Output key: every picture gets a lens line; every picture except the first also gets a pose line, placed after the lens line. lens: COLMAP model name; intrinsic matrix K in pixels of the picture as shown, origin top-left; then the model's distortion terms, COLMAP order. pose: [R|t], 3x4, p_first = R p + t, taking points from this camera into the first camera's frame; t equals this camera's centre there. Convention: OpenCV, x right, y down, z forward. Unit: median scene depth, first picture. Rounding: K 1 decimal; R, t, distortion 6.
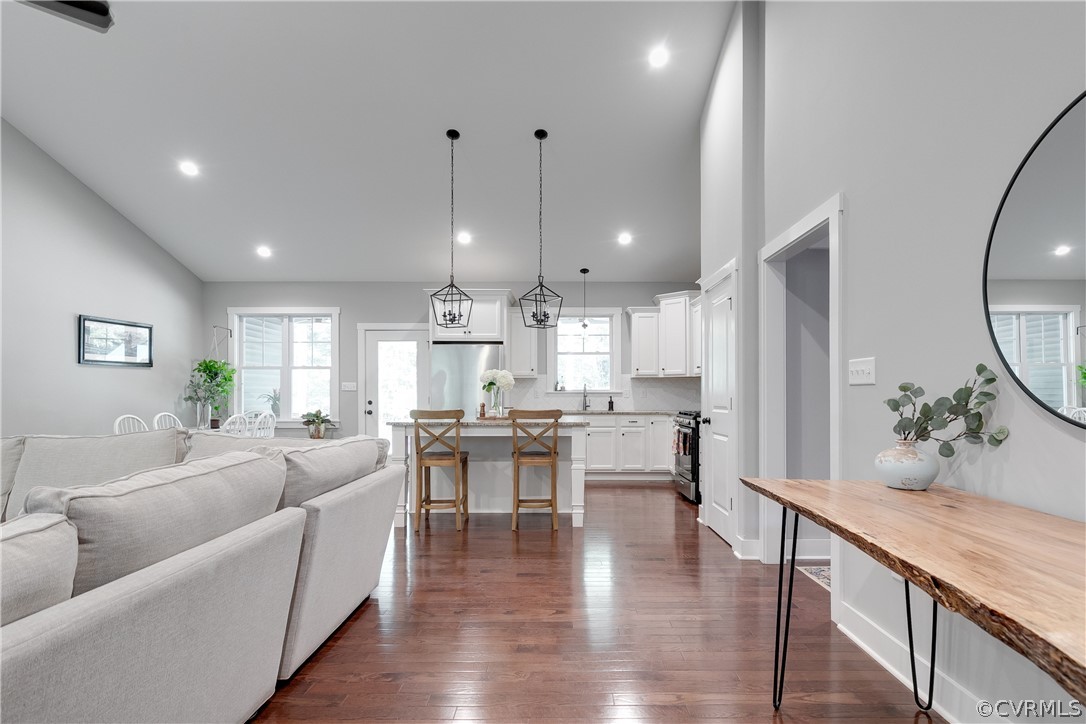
lens RADIAL K [[549.8, 0, 561.1], [0, 549.8, 387.8], [0, 0, 1]] dist [0.007543, 0.000231]
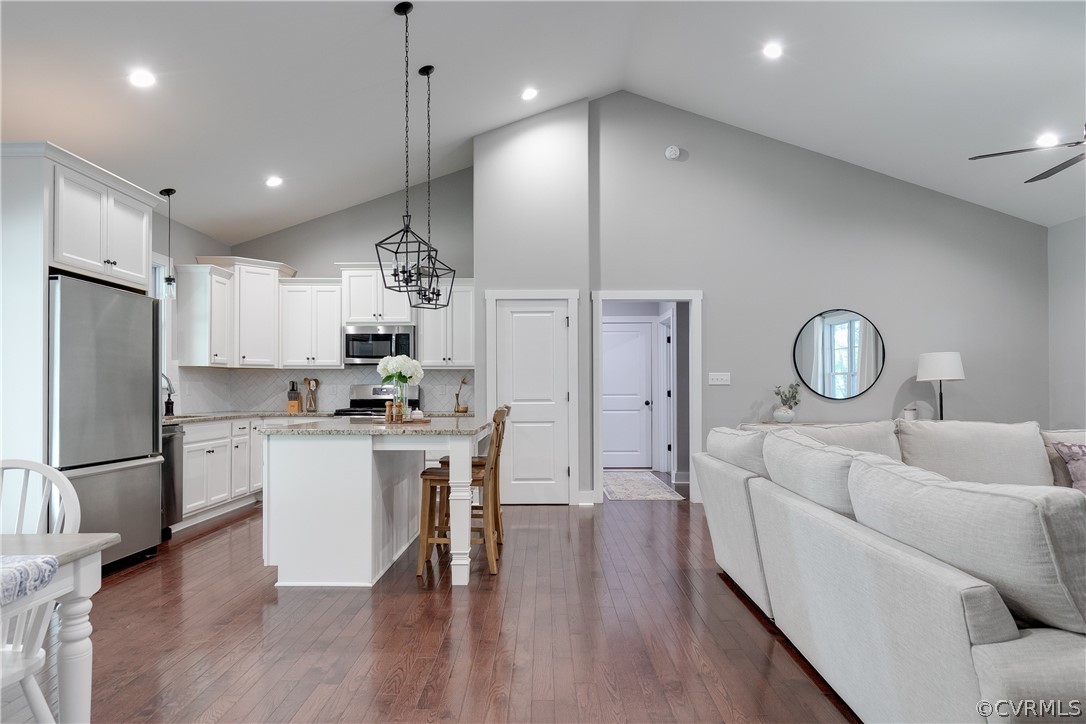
lens RADIAL K [[663.2, 0, 546.4], [0, 663.2, 385.2], [0, 0, 1]] dist [-0.008277, -0.000054]
pose [[0.011077, 0.007825, 0.999908, -0.722303], [-0.009067, 0.999929, -0.007725, 0.008224], [-0.999898, -0.008980, 0.011147, 0.580475]]
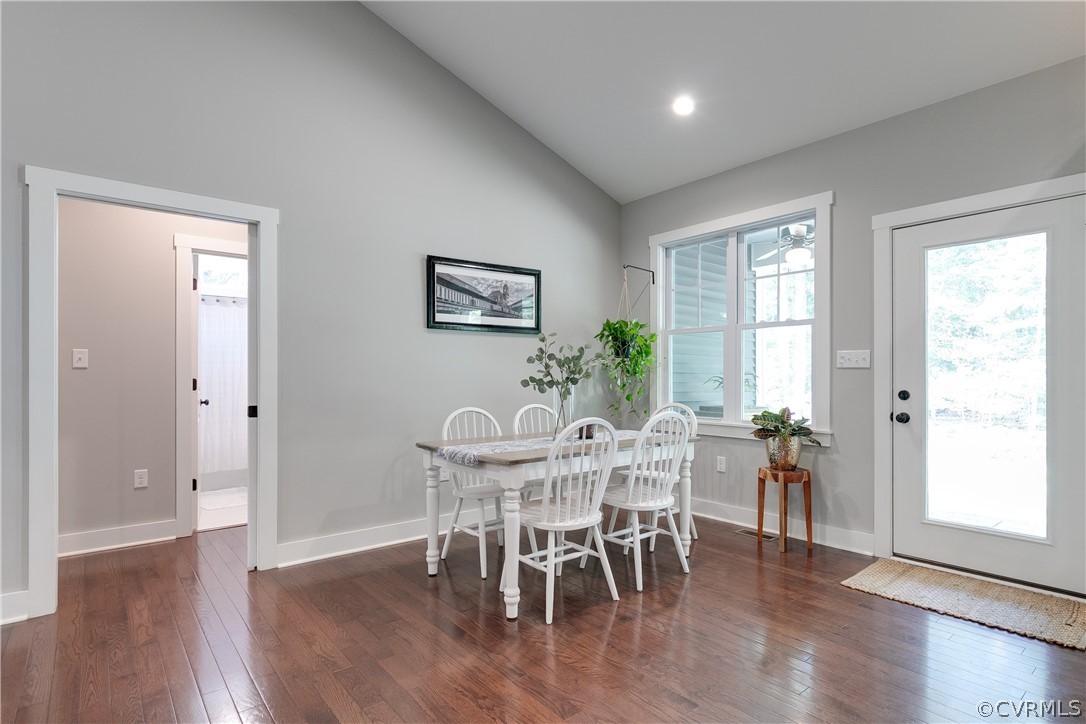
lens RADIAL K [[549.8, 0, 559.4], [0, 549.8, 378.4], [0, 0, 1]] dist [0.007543, 0.000231]
pose [[0.644390, 0.004876, -0.764681, -0.201276], [0.003396, 0.999952, 0.009238, 0.009374], [0.764689, -0.008549, 0.644343, 0.543286]]
